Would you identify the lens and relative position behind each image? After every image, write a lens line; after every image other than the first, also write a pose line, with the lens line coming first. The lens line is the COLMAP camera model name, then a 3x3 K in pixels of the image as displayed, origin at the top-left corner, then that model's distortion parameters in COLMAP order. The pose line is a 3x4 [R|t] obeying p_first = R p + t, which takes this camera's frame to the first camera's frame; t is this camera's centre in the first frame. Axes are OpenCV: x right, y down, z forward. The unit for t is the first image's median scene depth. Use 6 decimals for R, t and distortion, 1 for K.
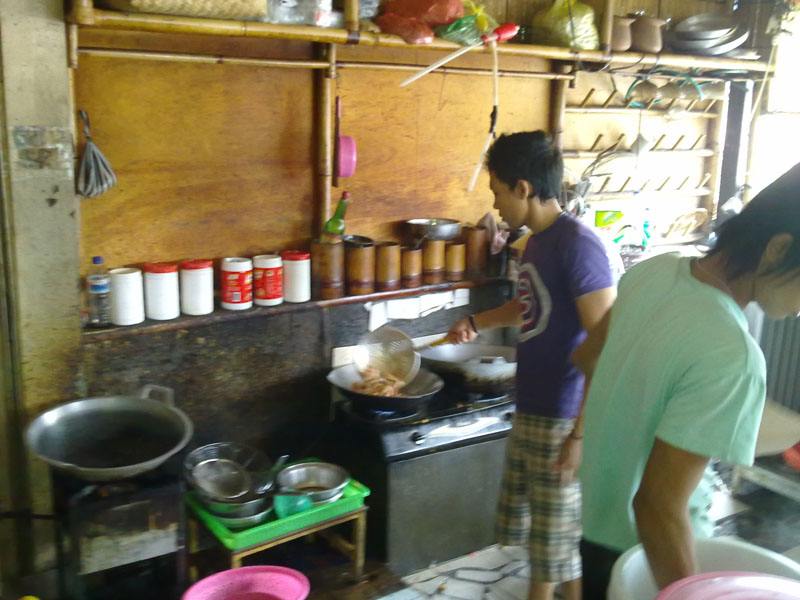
lens RADIAL K [[833.6, 0, 397.1], [0, 833.6, 297.3], [0, 0, 1]] dist [0.009738, 0.000000]
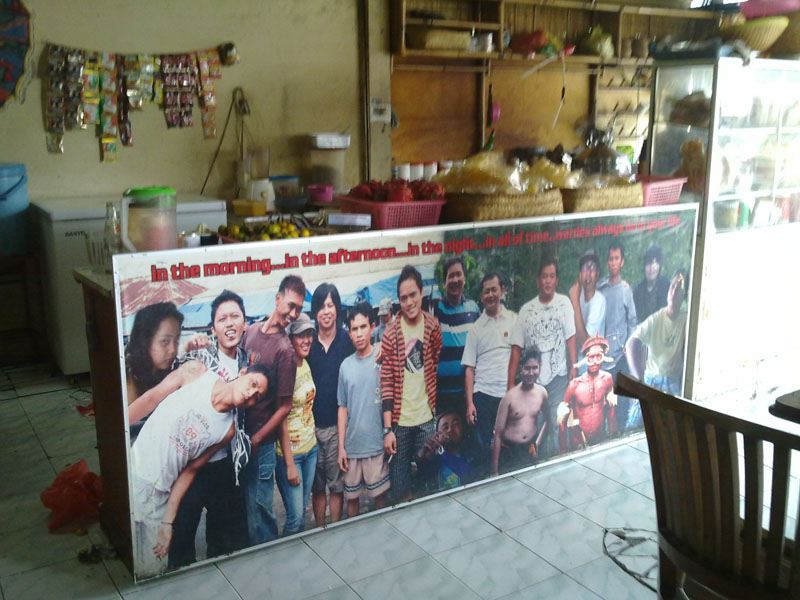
lens RADIAL K [[833.6, 0, 403.2], [0, 833.6, 301.5], [0, 0, 1]] dist [0.009738, 0.000000]
pose [[0.999188, -0.027849, -0.029126, -0.212942], [0.027620, 0.999584, -0.008253, 0.277639], [0.029344, 0.007441, 0.999542, -0.963352]]
